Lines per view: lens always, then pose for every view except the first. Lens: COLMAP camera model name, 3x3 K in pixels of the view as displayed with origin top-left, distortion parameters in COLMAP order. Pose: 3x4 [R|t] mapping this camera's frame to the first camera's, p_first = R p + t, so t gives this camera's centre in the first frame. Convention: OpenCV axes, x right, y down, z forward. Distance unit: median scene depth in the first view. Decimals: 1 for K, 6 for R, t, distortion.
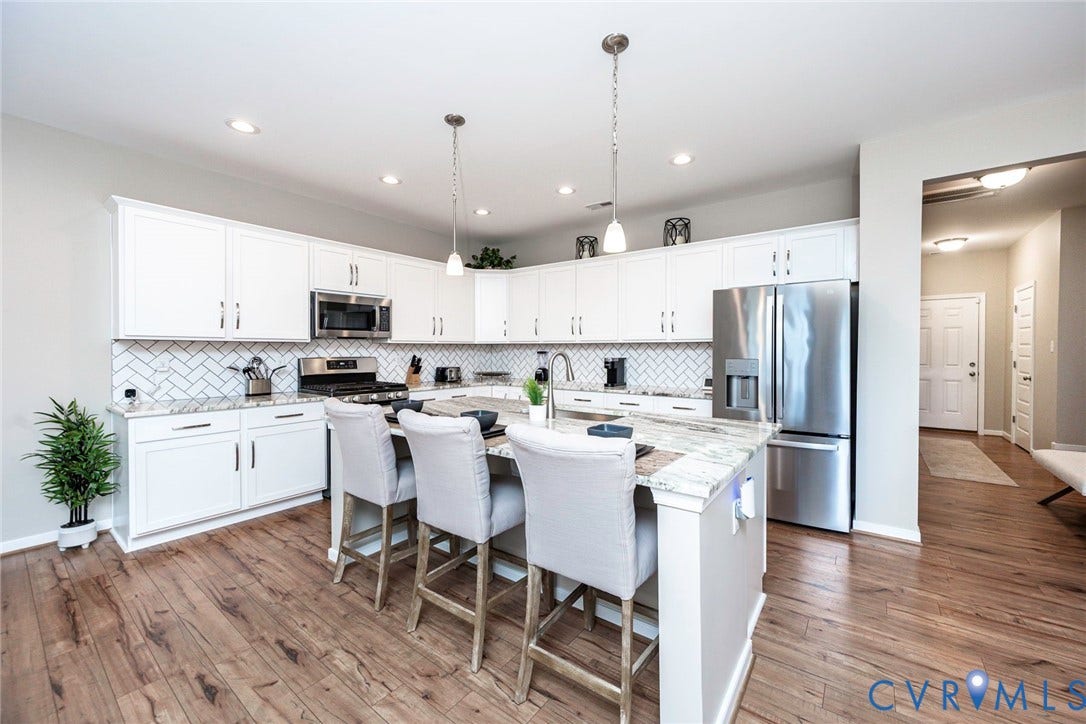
lens RADIAL K [[425.0, 0, 551.5], [0, 425.0, 353.6], [0, 0, 1]] dist [-0.001807, -0.000770]
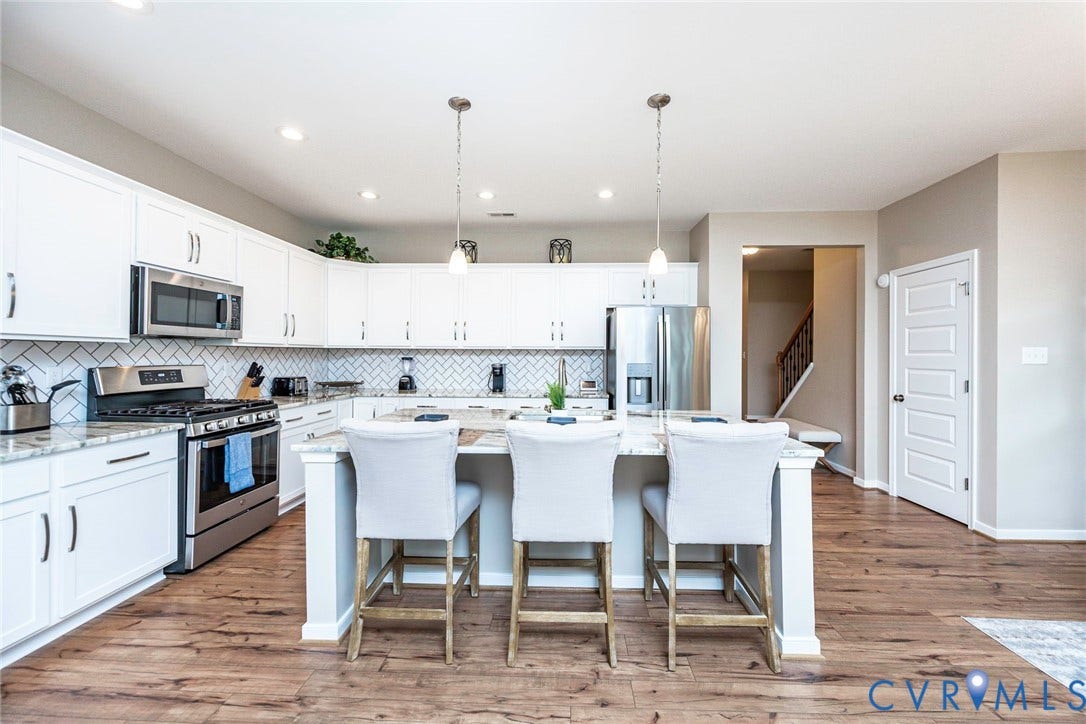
lens RADIAL K [[425.0, 0, 551.5], [0, 425.0, 353.6], [0, 0, 1]] dist [-0.001807, -0.000770]
pose [[0.825390, 0.005715, 0.564534, -0.365948], [0.001785, 0.999917, -0.012733, -0.001009], [-0.564560, 0.011517, 0.825312, 0.090351]]
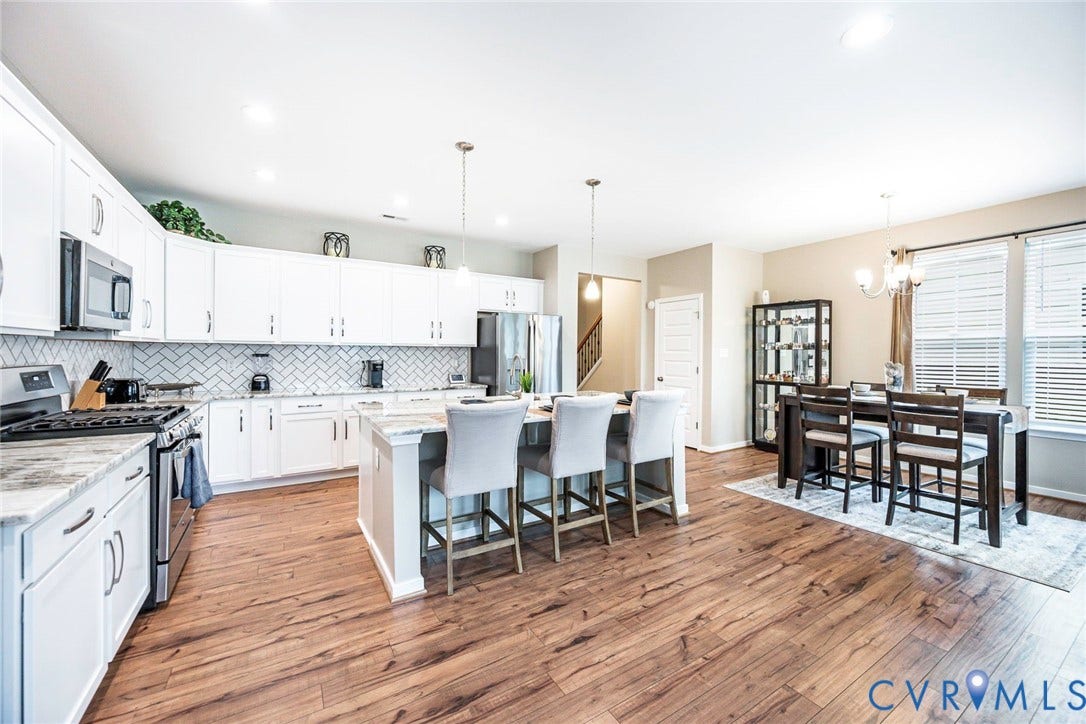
lens RADIAL K [[425.0, 0, 551.5], [0, 425.0, 353.6], [0, 0, 1]] dist [-0.001807, -0.000770]
pose [[0.359406, -0.000358, 0.933181, -0.752127], [0.002849, 0.999996, -0.000713, -0.004343], [-0.933177, 0.002915, 0.359406, 0.246864]]
